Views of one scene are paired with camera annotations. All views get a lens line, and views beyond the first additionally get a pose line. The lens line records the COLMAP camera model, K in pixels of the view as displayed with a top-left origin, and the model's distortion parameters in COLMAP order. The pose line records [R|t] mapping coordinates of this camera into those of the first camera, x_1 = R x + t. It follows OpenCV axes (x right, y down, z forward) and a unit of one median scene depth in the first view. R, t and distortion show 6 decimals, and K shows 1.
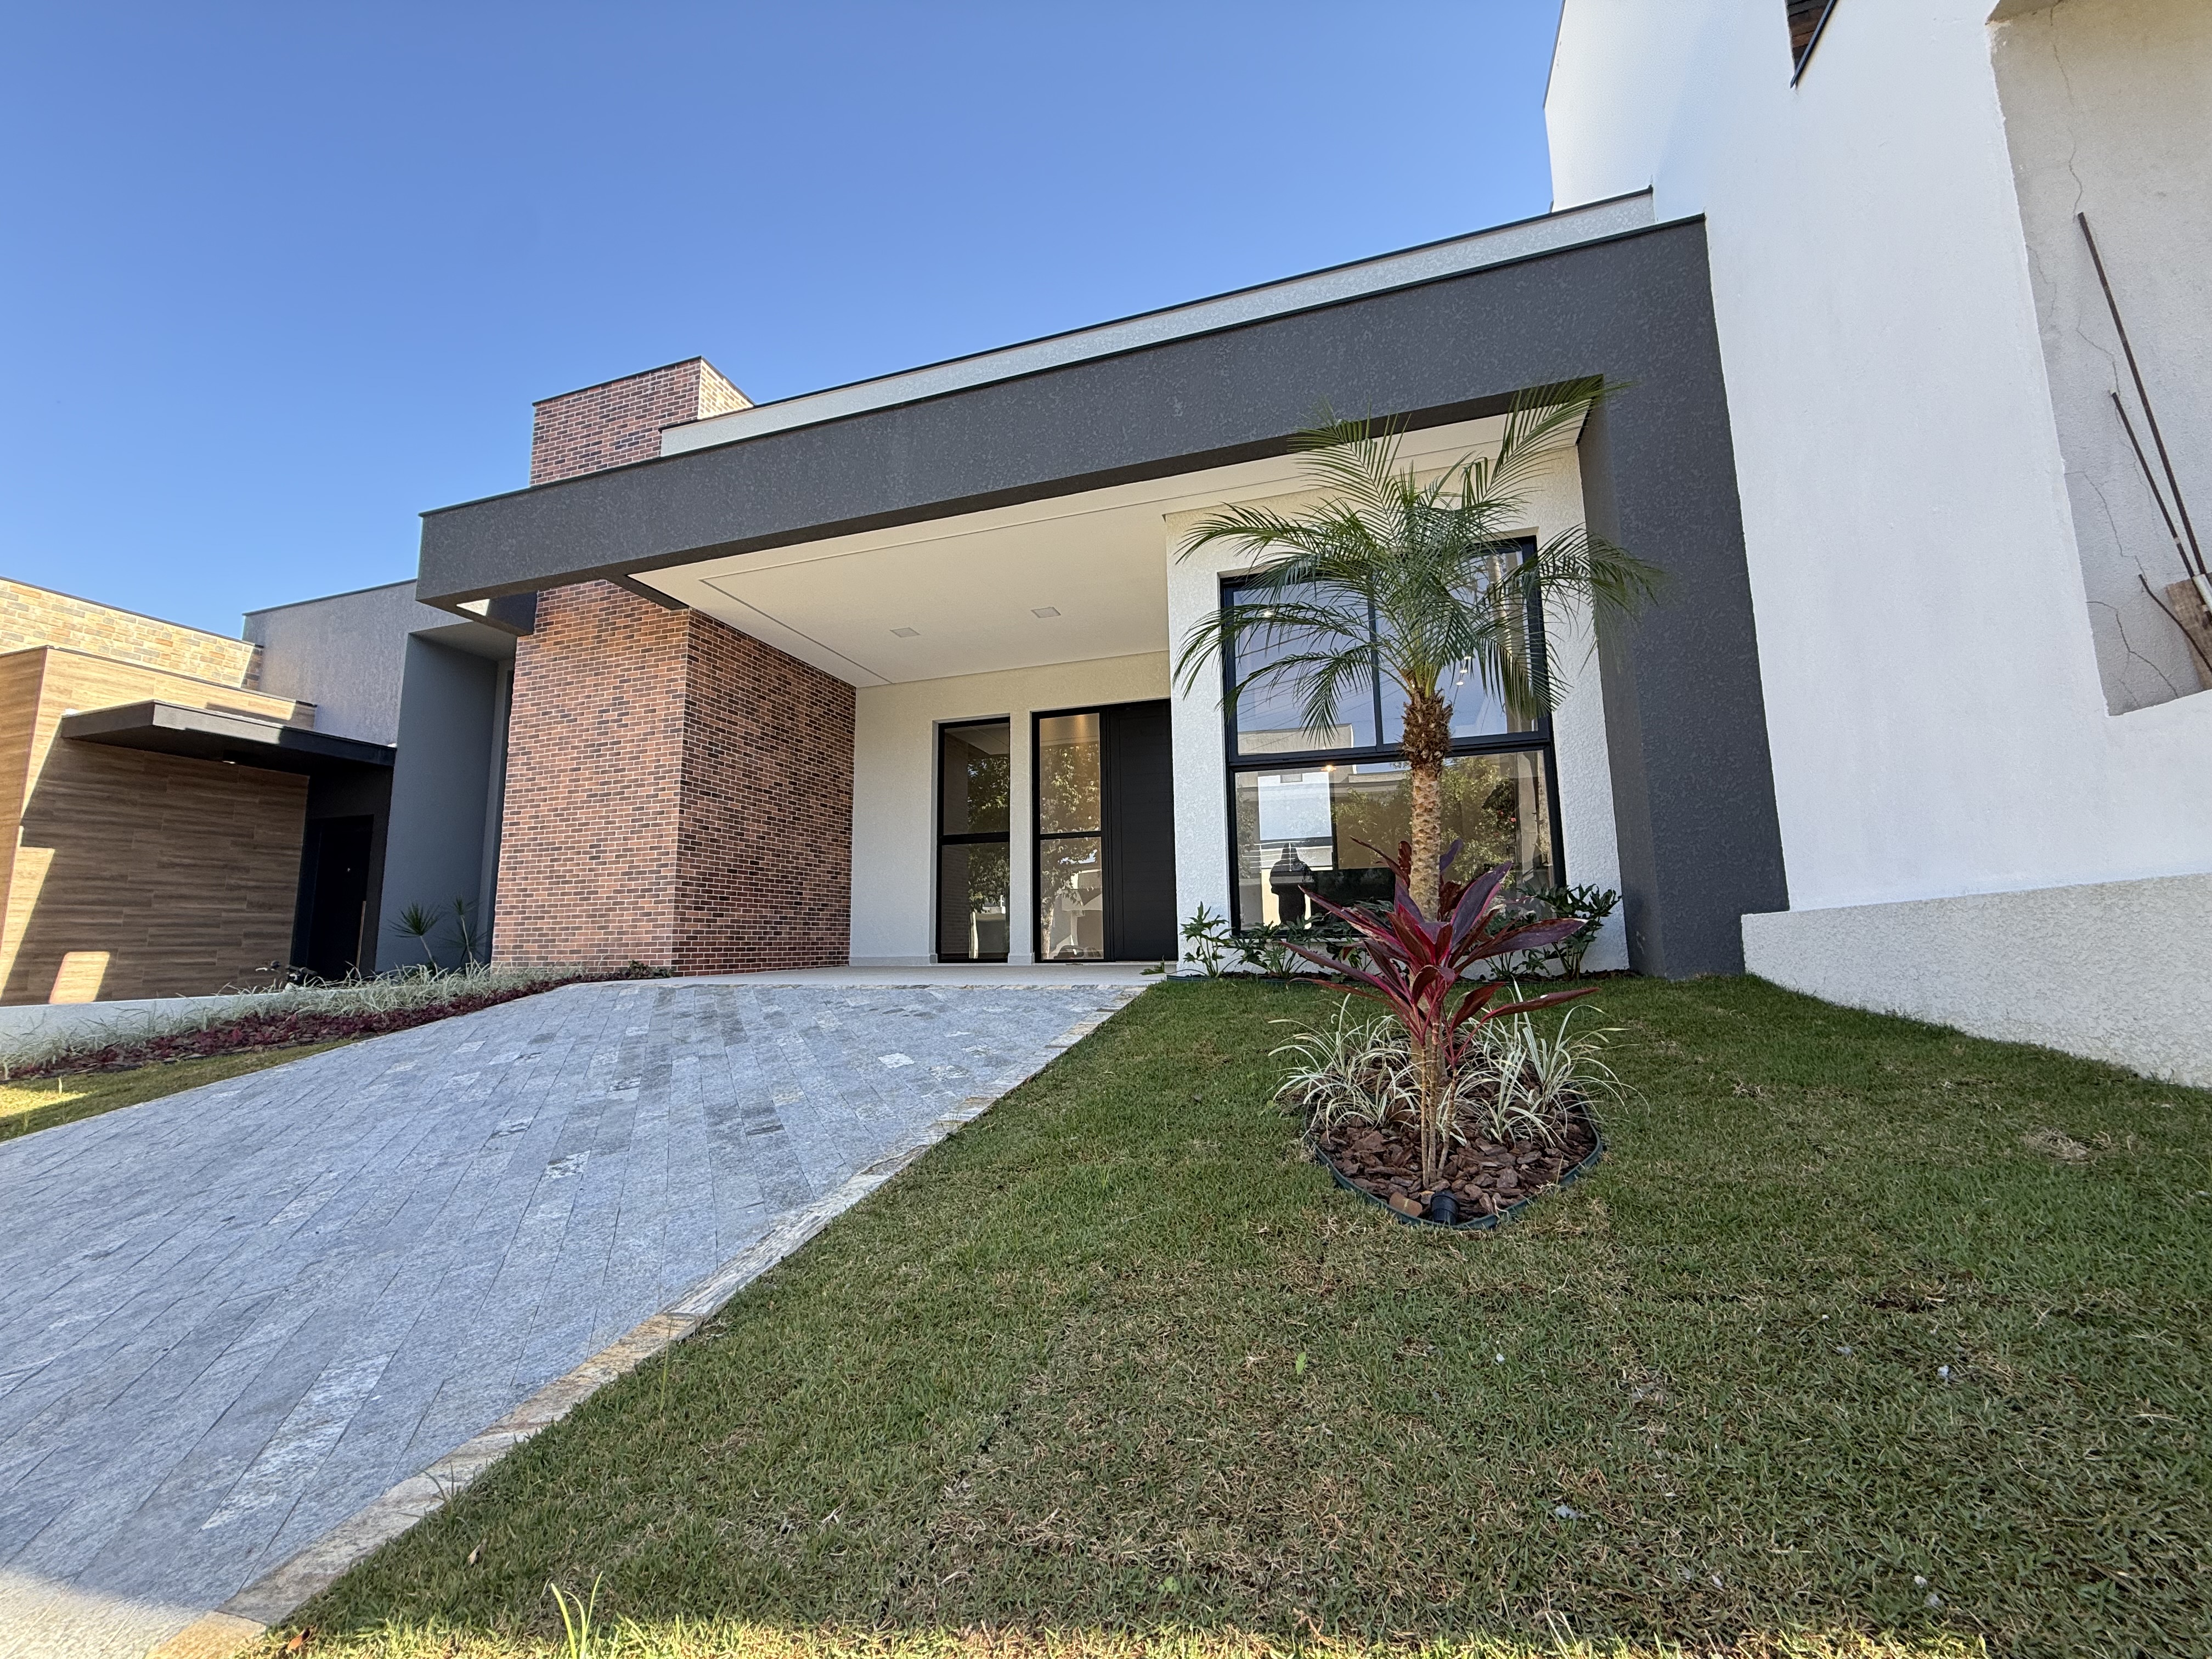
lens RADIAL K [[873.5, 0, 1102.1], [0, 873.5, 826.8], [0, 0, 1]] dist [-0.000865, -0.000039]
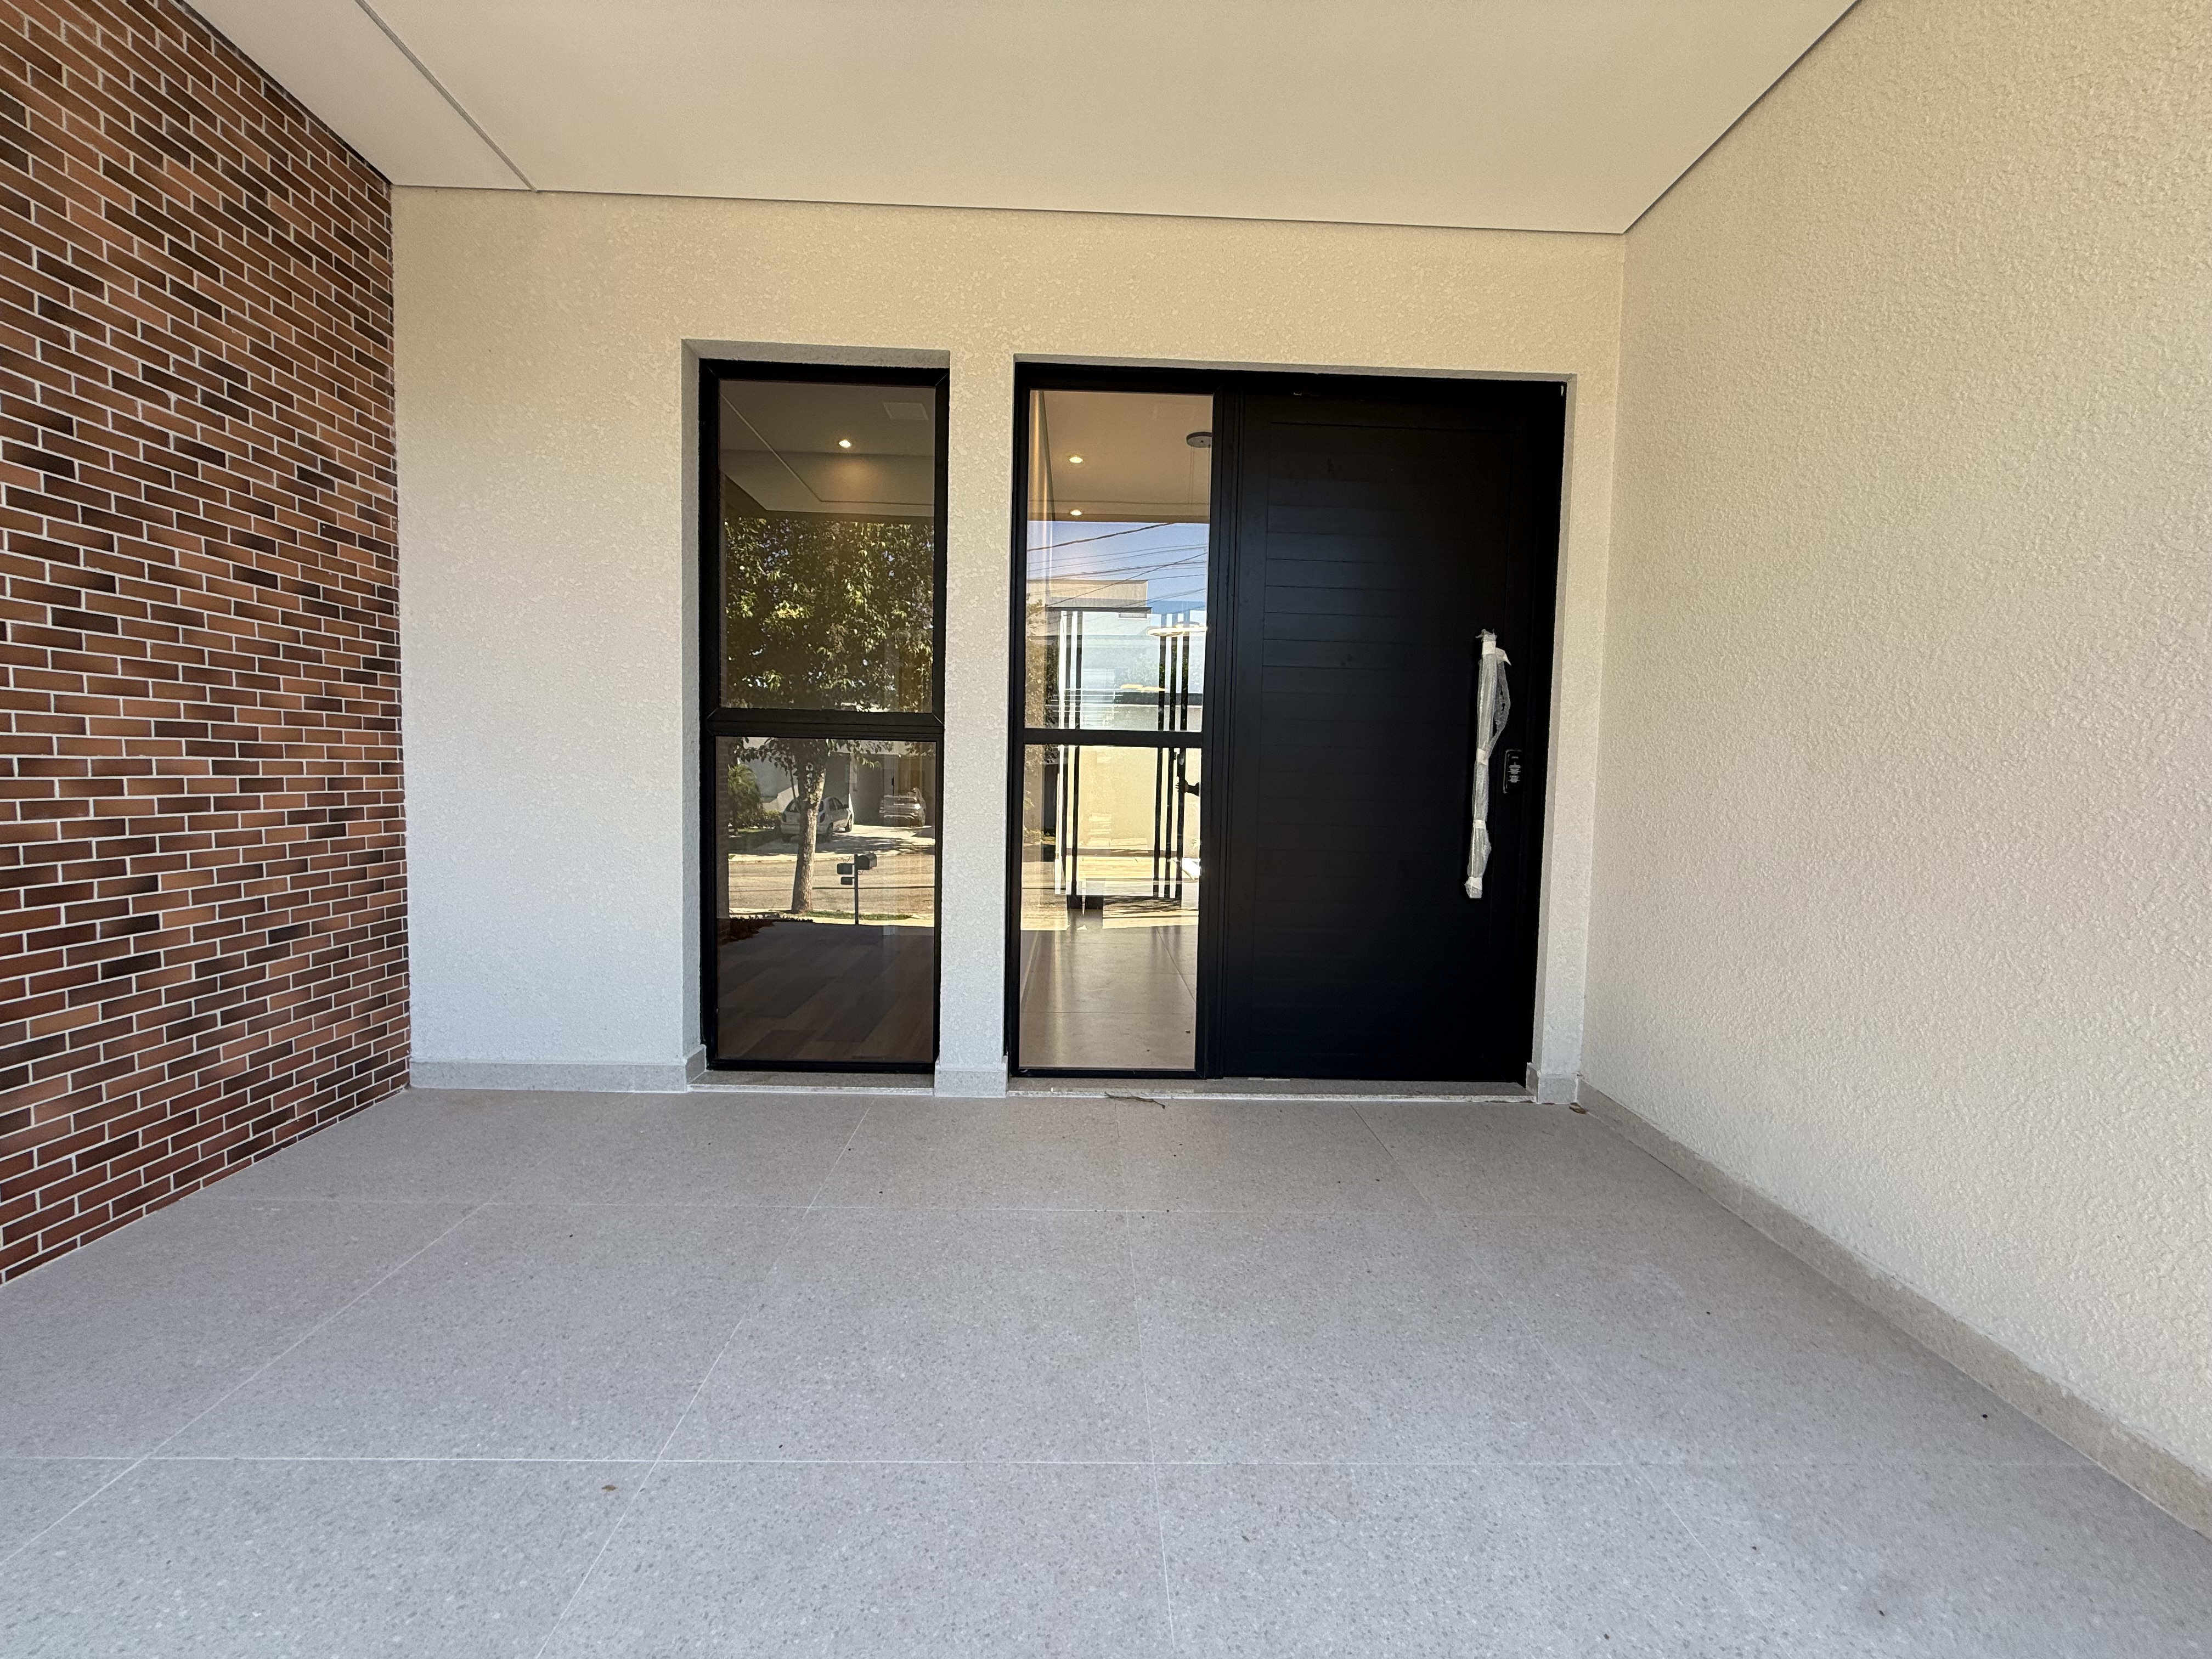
lens RADIAL K [[873.5, 0, 1102.1], [0, 873.5, 826.8], [0, 0, 1]] dist [-0.000865, -0.000039]
pose [[0.941023, 0.017402, 0.337896, -0.182700], [-0.081040, 0.981199, 0.175161, -0.019145], [-0.328495, -0.192213, 0.924741, 0.733051]]
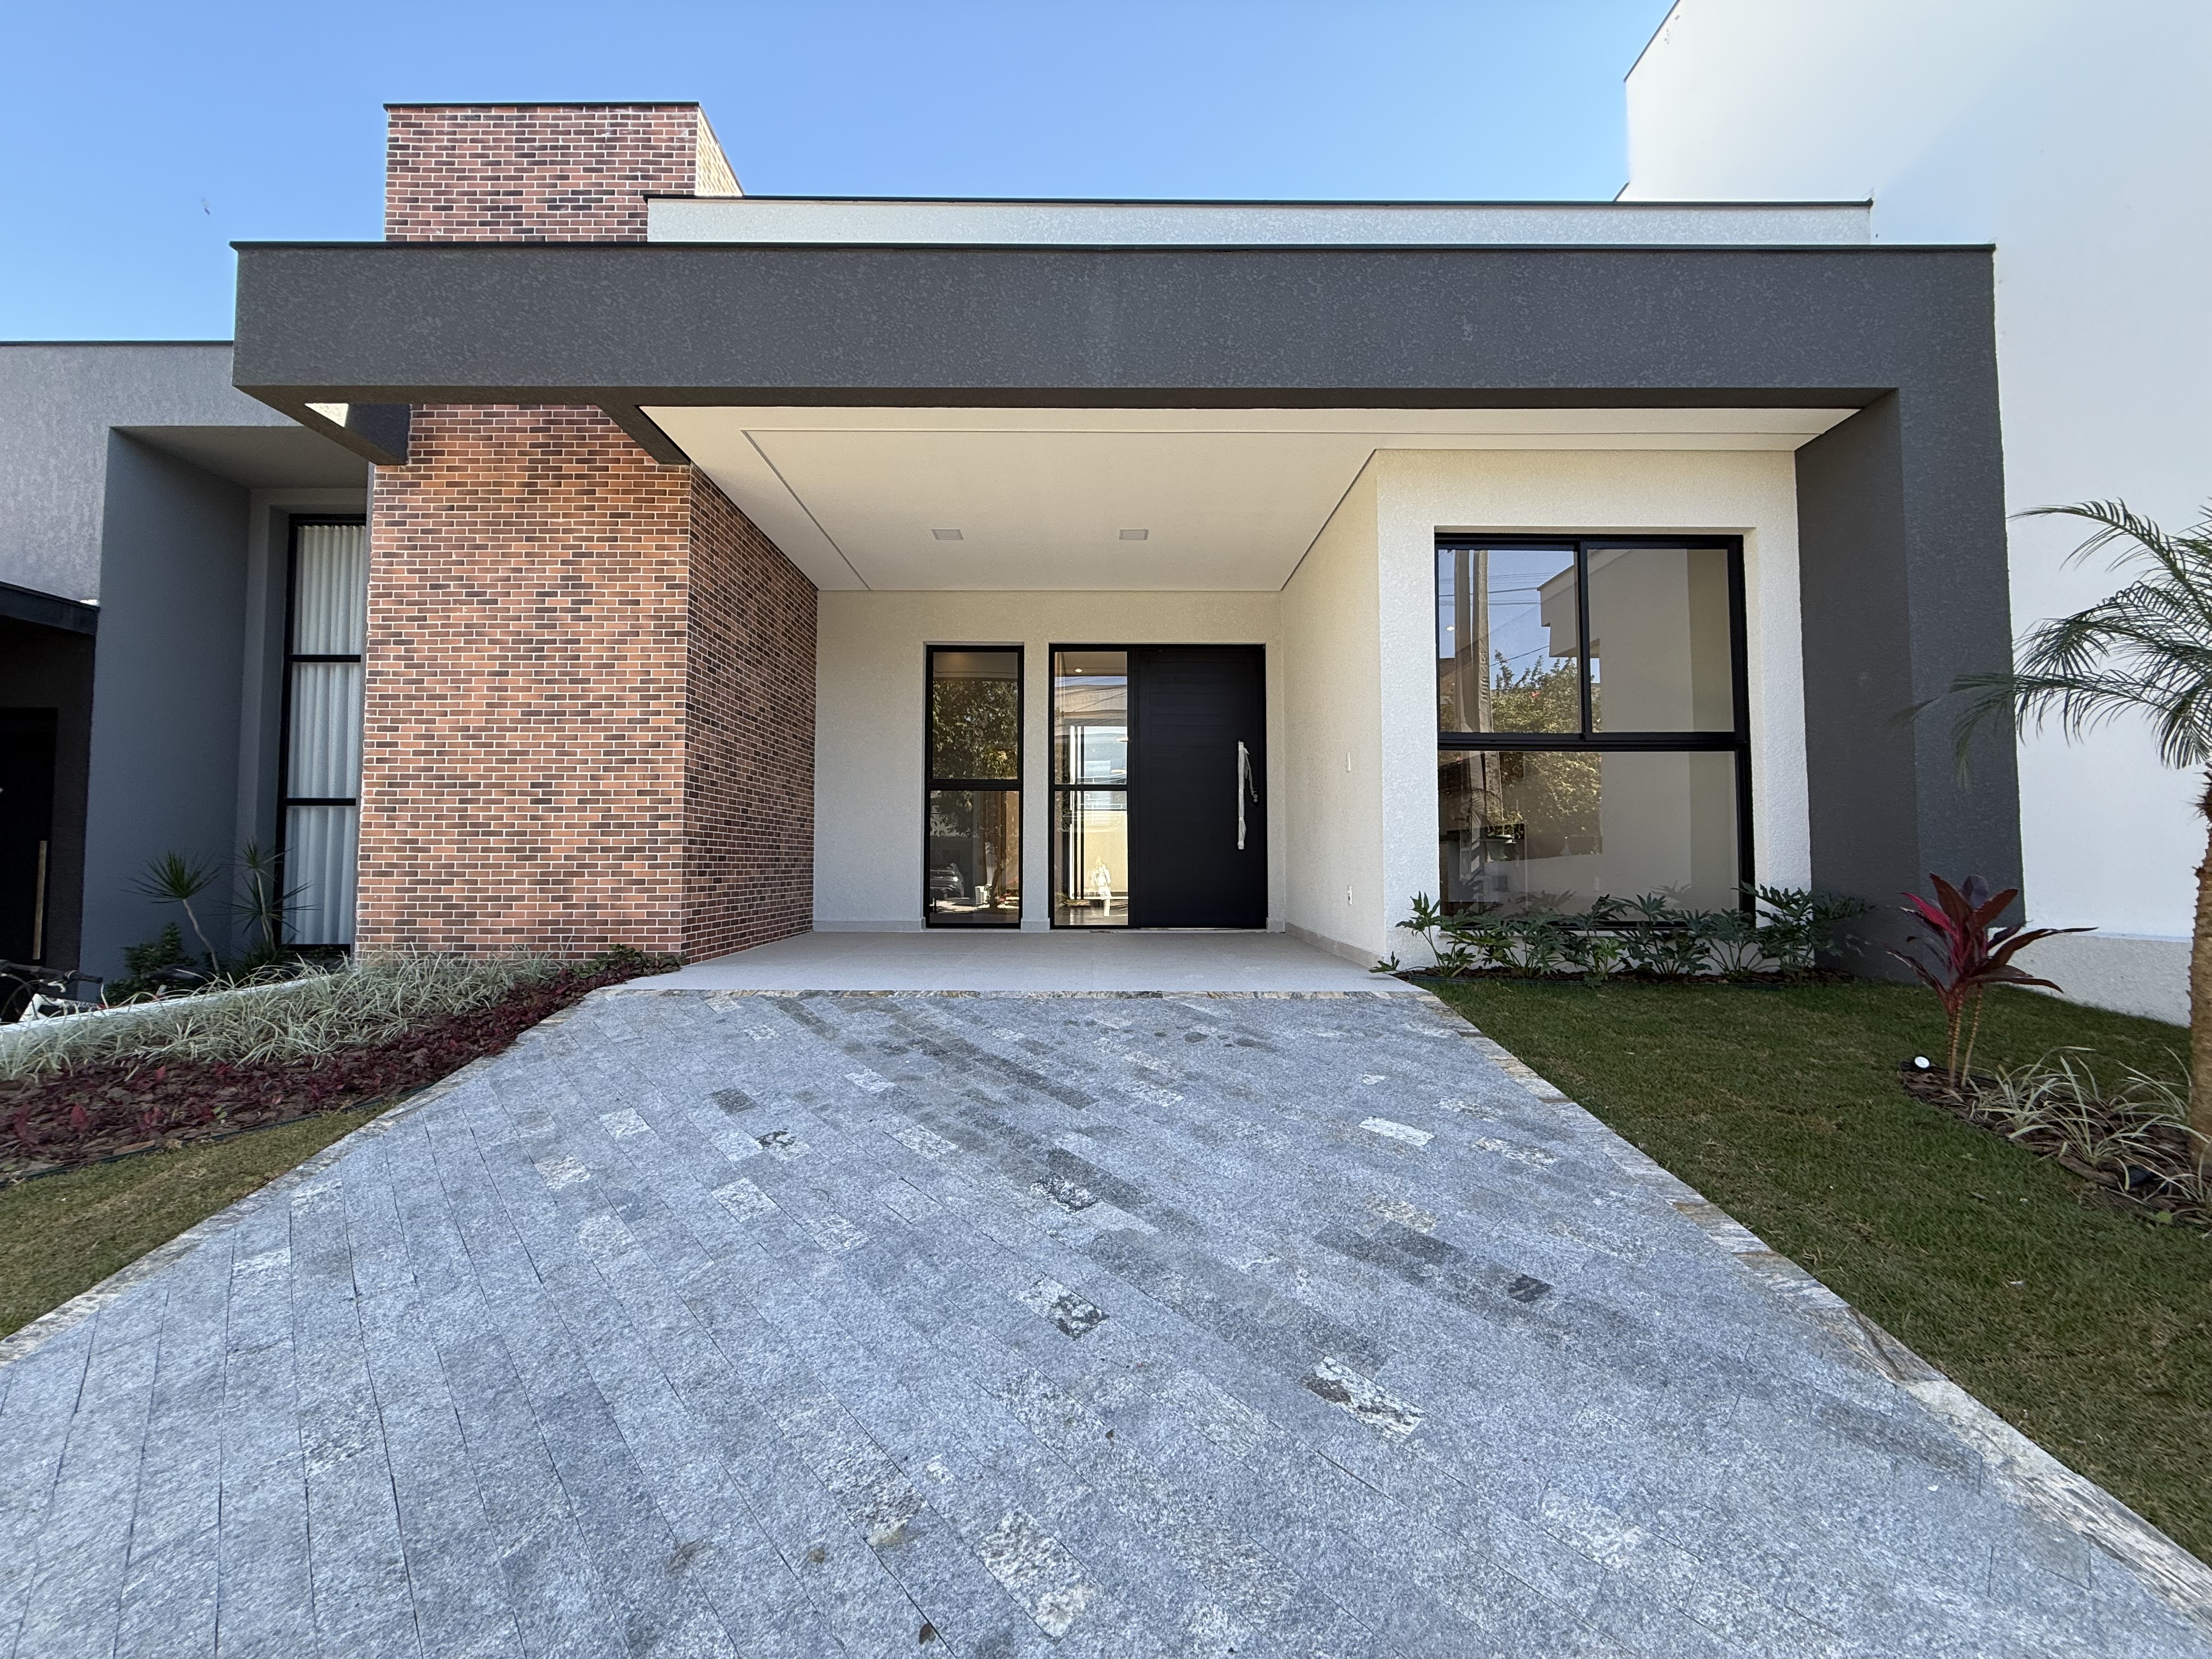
lens RADIAL K [[873.5, 0, 1102.1], [0, 873.5, 826.8], [0, 0, 1]] dist [-0.000865, -0.000039]
pose [[0.950002, 0.029159, 0.310880, -0.337864], [-0.057020, 0.995089, 0.080908, -0.025898], [-0.306994, -0.094589, 0.946999, 0.161723]]
